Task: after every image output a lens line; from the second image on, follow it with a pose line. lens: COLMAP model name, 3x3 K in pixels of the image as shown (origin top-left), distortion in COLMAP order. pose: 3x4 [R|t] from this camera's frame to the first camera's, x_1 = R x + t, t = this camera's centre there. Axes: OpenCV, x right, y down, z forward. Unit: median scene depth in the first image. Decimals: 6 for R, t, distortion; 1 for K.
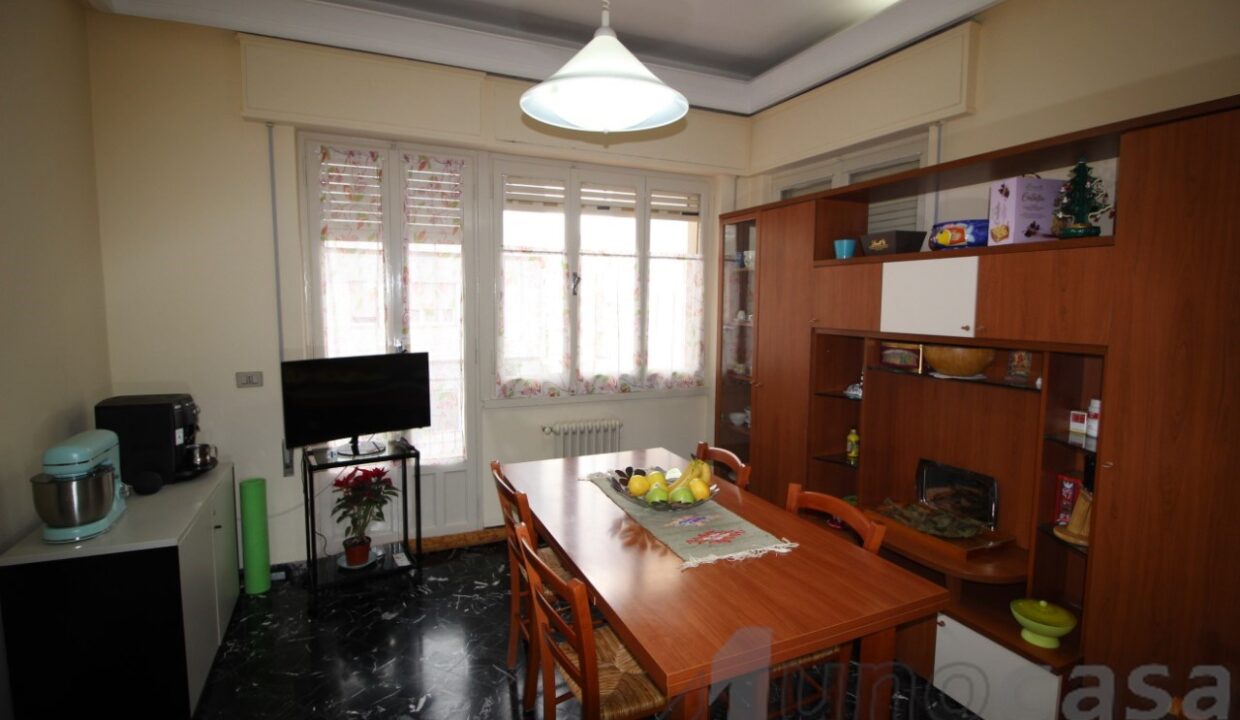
lens RADIAL K [[573.7, 0, 625.2], [0, 573.7, 353.2], [0, 0, 1]] dist [0.002055, -0.014629]
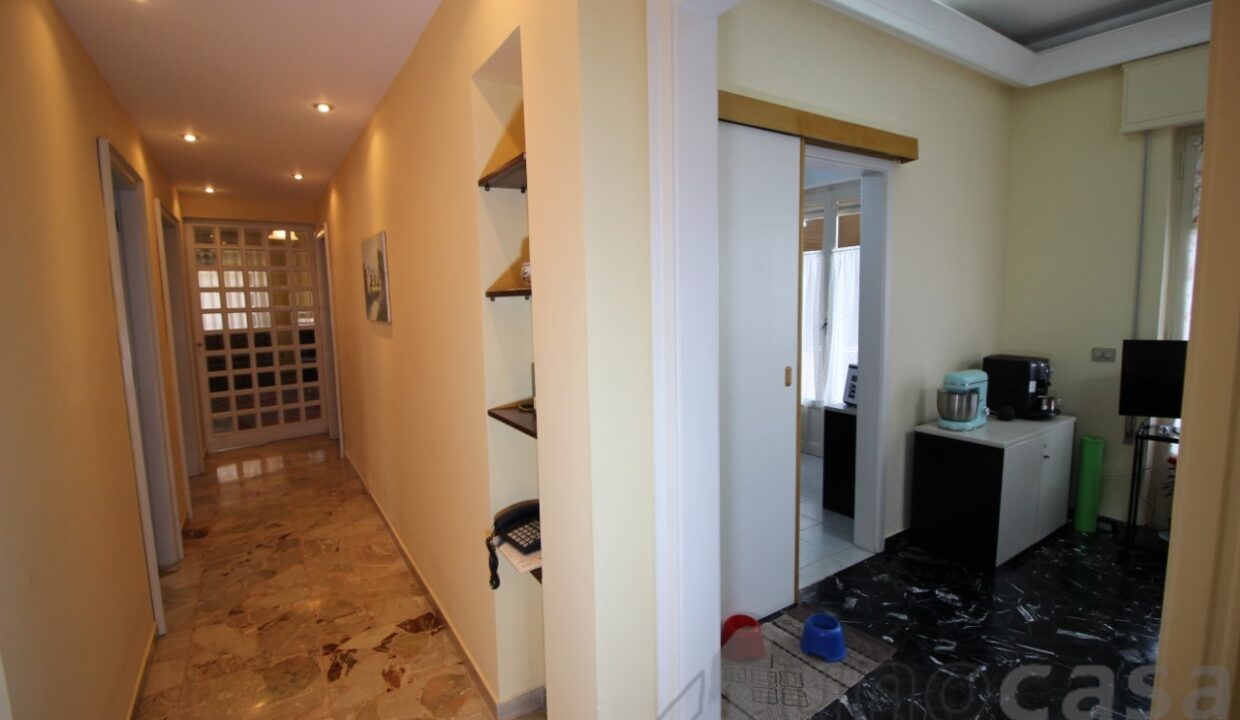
lens RADIAL K [[573.7, 0, 625.2], [0, 573.7, 353.2], [0, 0, 1]] dist [0.002055, -0.014629]
pose [[0.171703, 0.099740, -0.980087, 0.398726], [-0.078076, 0.993110, 0.087387, 0.019876], [0.982050, 0.061517, 0.178307, -0.223488]]
